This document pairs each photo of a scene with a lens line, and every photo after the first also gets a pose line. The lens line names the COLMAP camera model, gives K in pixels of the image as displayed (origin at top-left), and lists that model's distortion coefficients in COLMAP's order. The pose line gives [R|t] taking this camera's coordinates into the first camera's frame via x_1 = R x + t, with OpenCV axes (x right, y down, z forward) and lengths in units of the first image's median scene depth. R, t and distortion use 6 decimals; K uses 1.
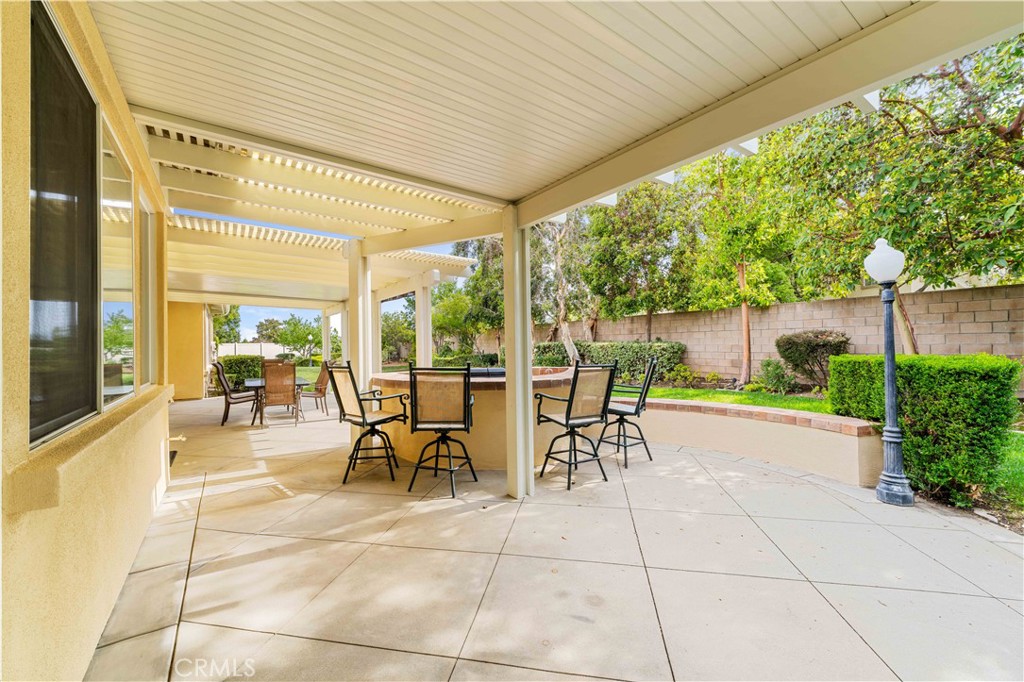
lens RADIAL K [[421.9, 0, 517.1], [0, 421.9, 344.0], [0, 0, 1]] dist [0.018511, -0.000109]
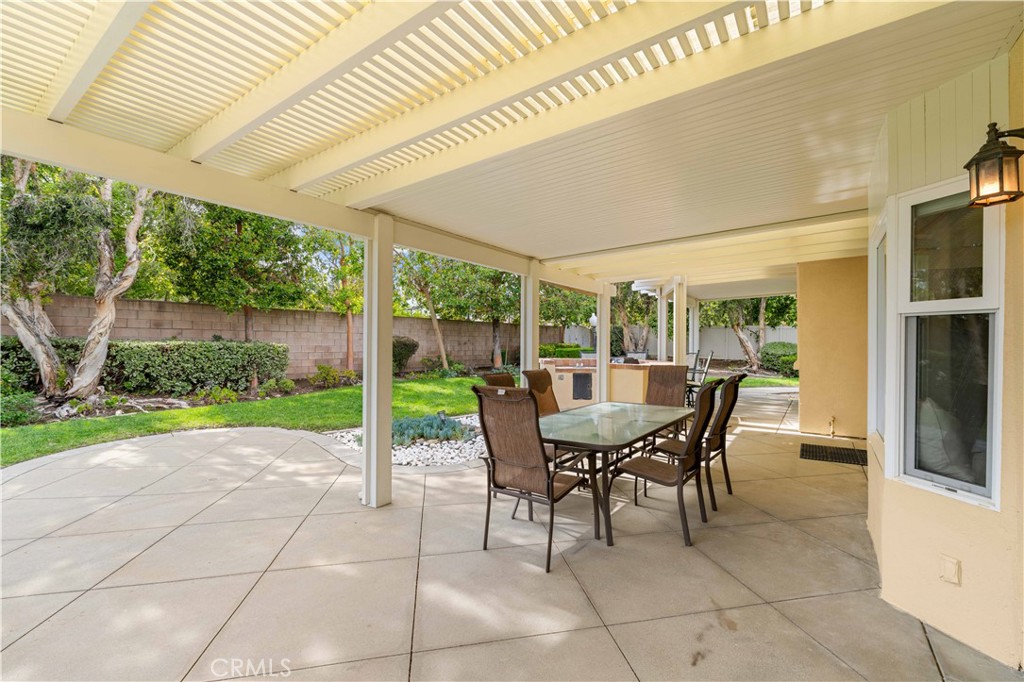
lens RADIAL K [[421.9, 0, 517.1], [0, 421.9, 344.0], [0, 0, 1]] dist [0.018511, -0.000109]
pose [[-0.345448, 0.010142, 0.938383, -0.462427], [0.002560, 0.999948, -0.009865, 0.007068], [-0.938434, -0.001006, -0.345456, 0.601175]]
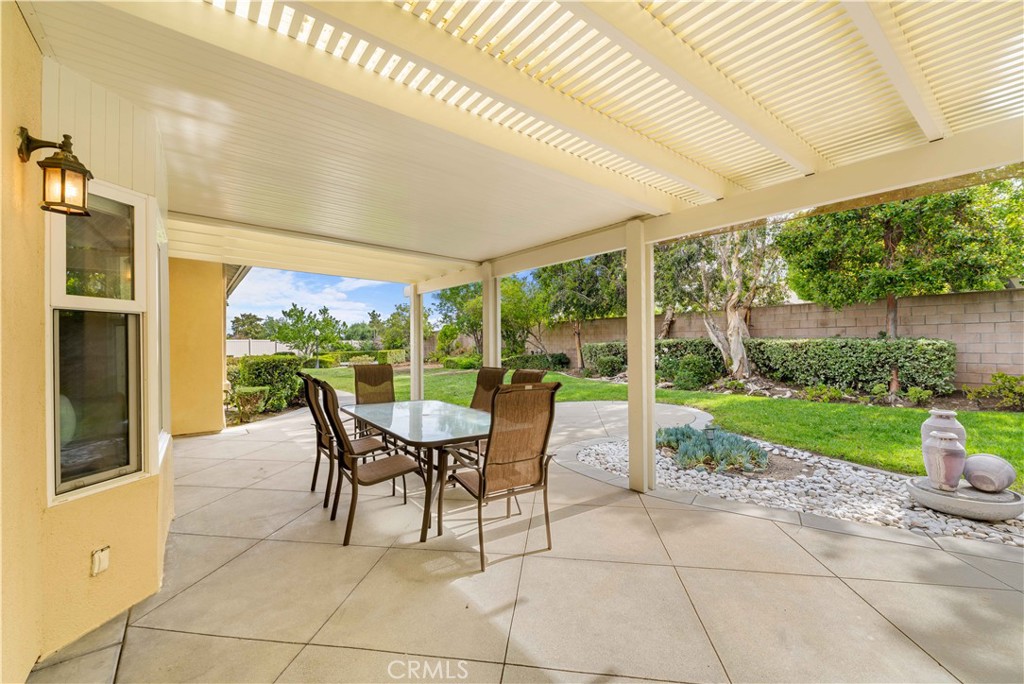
lens RADIAL K [[421.9, 0, 517.1], [0, 421.9, 345.0], [0, 0, 1]] dist [0.018511, -0.000109]
pose [[0.998459, 0.005046, 0.055270, -0.243256], [-0.005286, 0.999977, 0.004184, 0.004765], [-0.055248, -0.004470, 0.998463, 0.264636]]
